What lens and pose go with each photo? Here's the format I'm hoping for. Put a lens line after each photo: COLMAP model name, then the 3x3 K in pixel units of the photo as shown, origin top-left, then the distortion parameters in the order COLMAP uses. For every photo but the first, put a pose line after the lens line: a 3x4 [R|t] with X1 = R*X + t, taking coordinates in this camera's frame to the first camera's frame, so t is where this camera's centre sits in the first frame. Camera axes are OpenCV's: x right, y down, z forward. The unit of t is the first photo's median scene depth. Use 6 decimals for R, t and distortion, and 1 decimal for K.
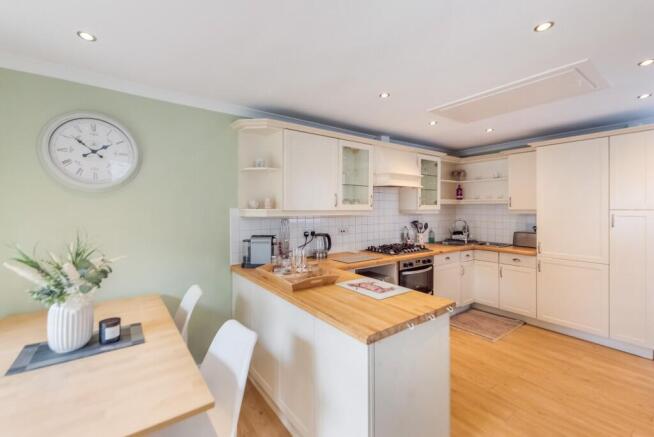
lens RADIAL K [[285.1, 0, 325.0], [0, 285.1, 214.7], [0, 0, 1]] dist [0.009721, -0.000817]
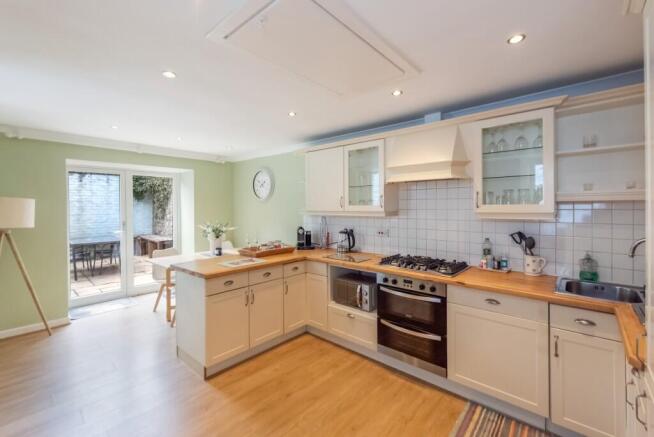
lens RADIAL K [[285.1, 0, 320.2], [0, 285.1, 205.6], [0, 0, 1]] dist [0.009721, -0.000817]
pose [[0.210042, -0.001042, -0.977692, 1.089055], [-0.013458, 0.999902, -0.003956, -0.030303], [0.977600, 0.013989, 0.210008, 0.673415]]
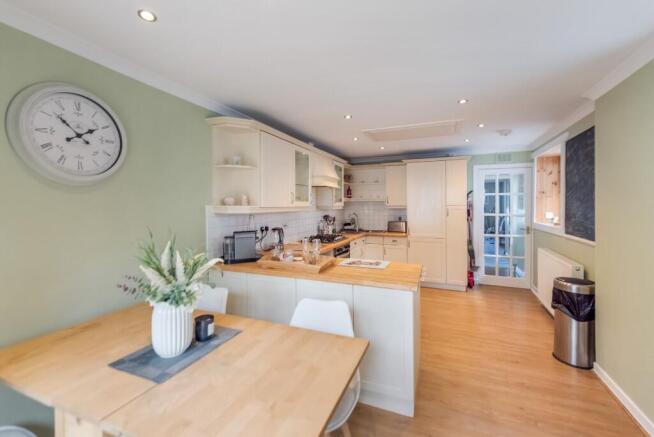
lens RADIAL K [[285.1, 0, 320.0], [0, 285.1, 212.7], [0, 0, 1]] dist [0.009721, -0.000817]
pose [[0.857394, -0.017734, 0.514354, -0.444150], [0.015801, 0.999842, 0.008133, 0.000776], [-0.514417, 0.001154, 0.857539, -0.028523]]
